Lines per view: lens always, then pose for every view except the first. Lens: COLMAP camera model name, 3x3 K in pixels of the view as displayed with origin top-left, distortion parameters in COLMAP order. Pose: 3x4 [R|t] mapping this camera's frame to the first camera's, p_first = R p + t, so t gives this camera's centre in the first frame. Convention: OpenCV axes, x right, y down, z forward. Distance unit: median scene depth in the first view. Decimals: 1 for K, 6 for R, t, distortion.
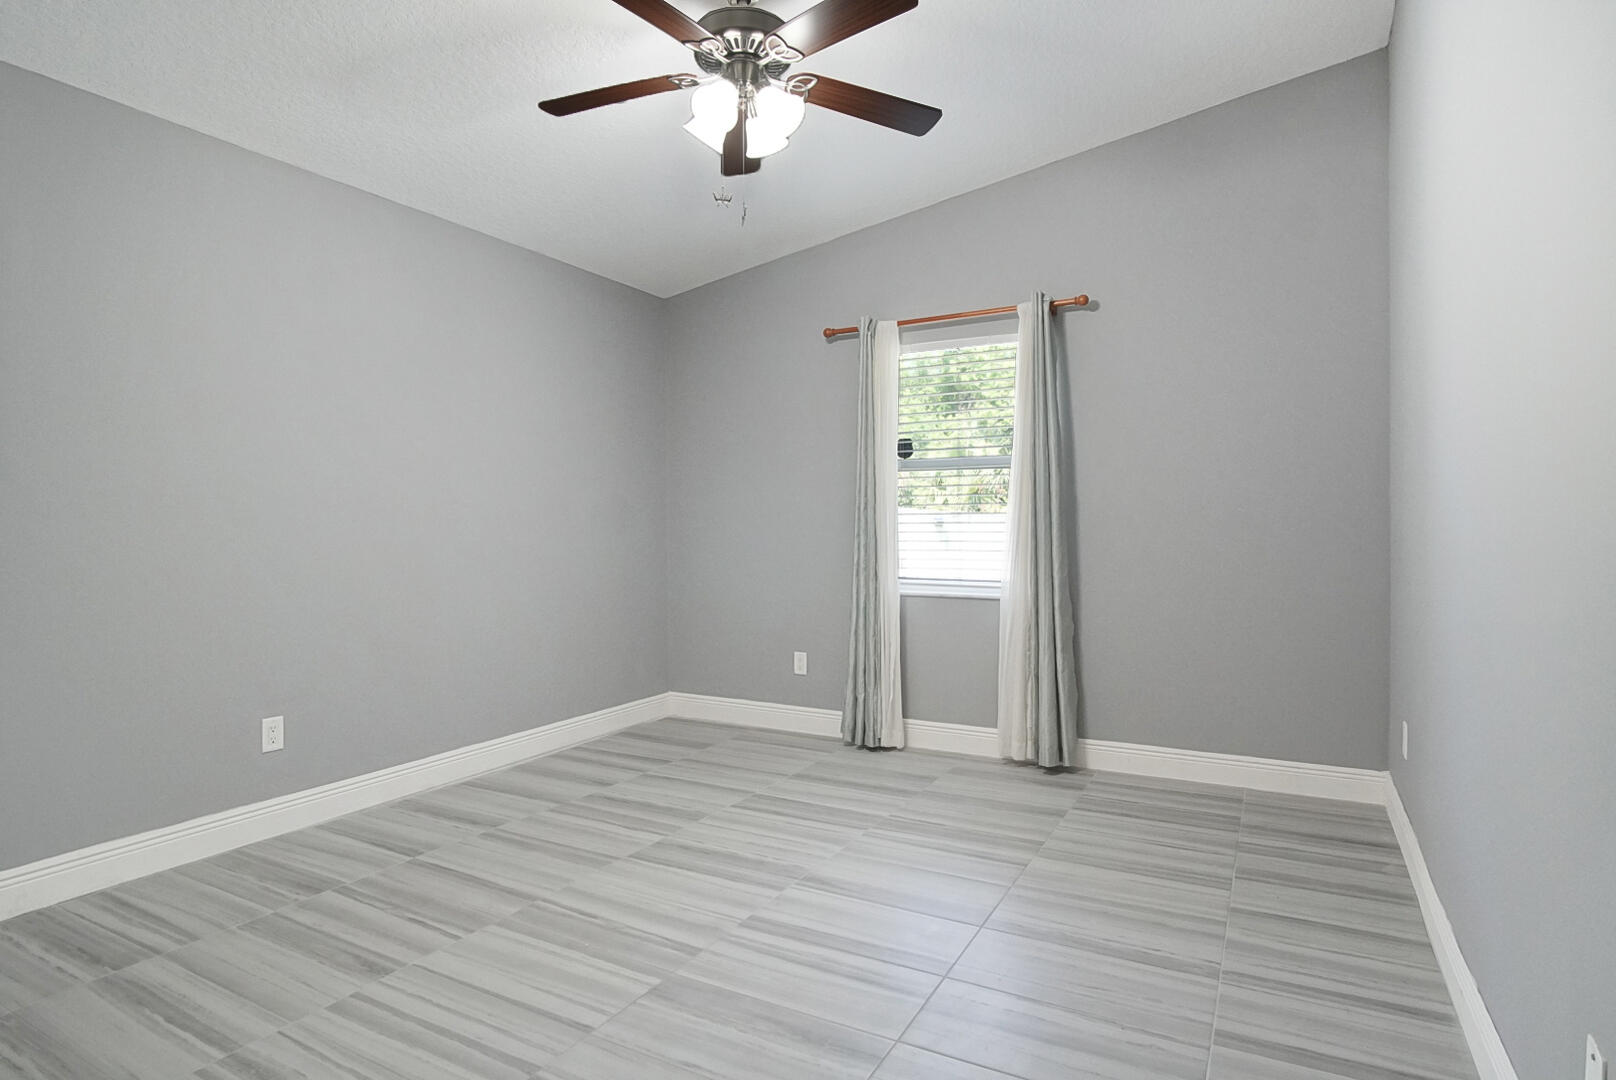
lens RADIAL K [[832.2, 0, 801.6], [0, 832.2, 546.8], [0, 0, 1]] dist [0.003358, 0.000173]
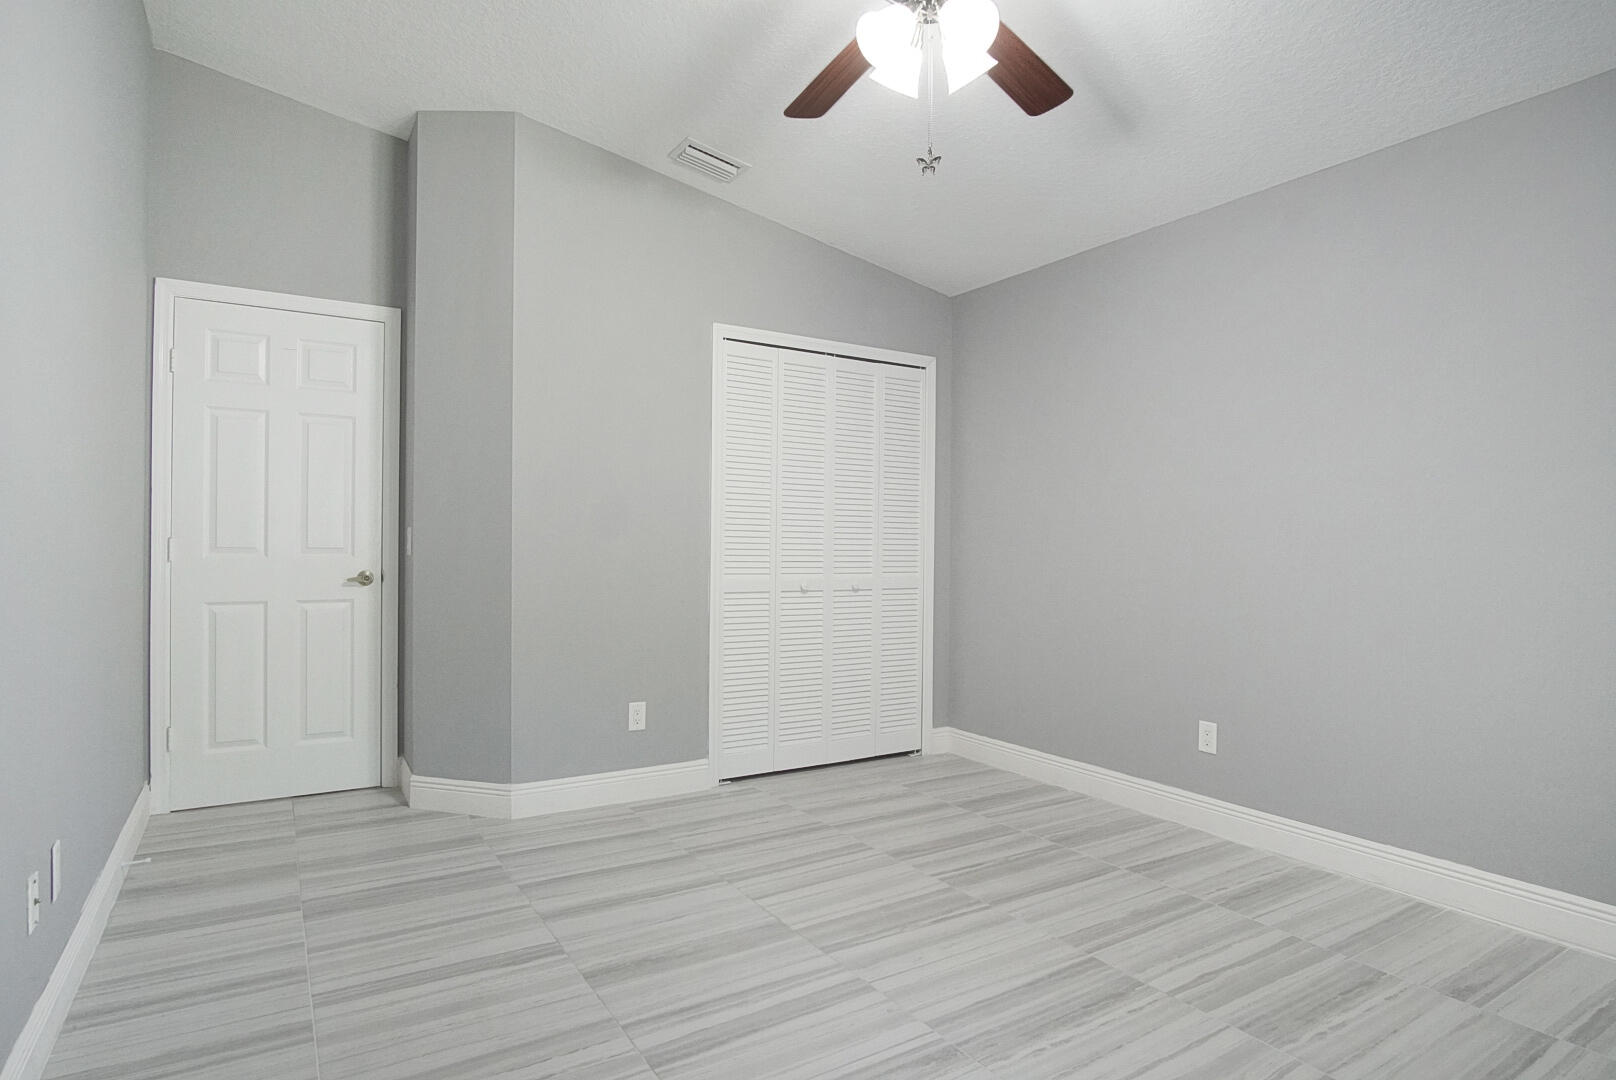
lens RADIAL K [[832.2, 0, 805.6], [0, 832.2, 548.0], [0, 0, 1]] dist [0.003358, 0.000173]
pose [[-0.463380, -0.003611, -0.886152, 0.655436], [-0.018593, 0.999811, 0.005648, -0.025313], [0.885965, 0.019093, -0.463360, 1.153823]]
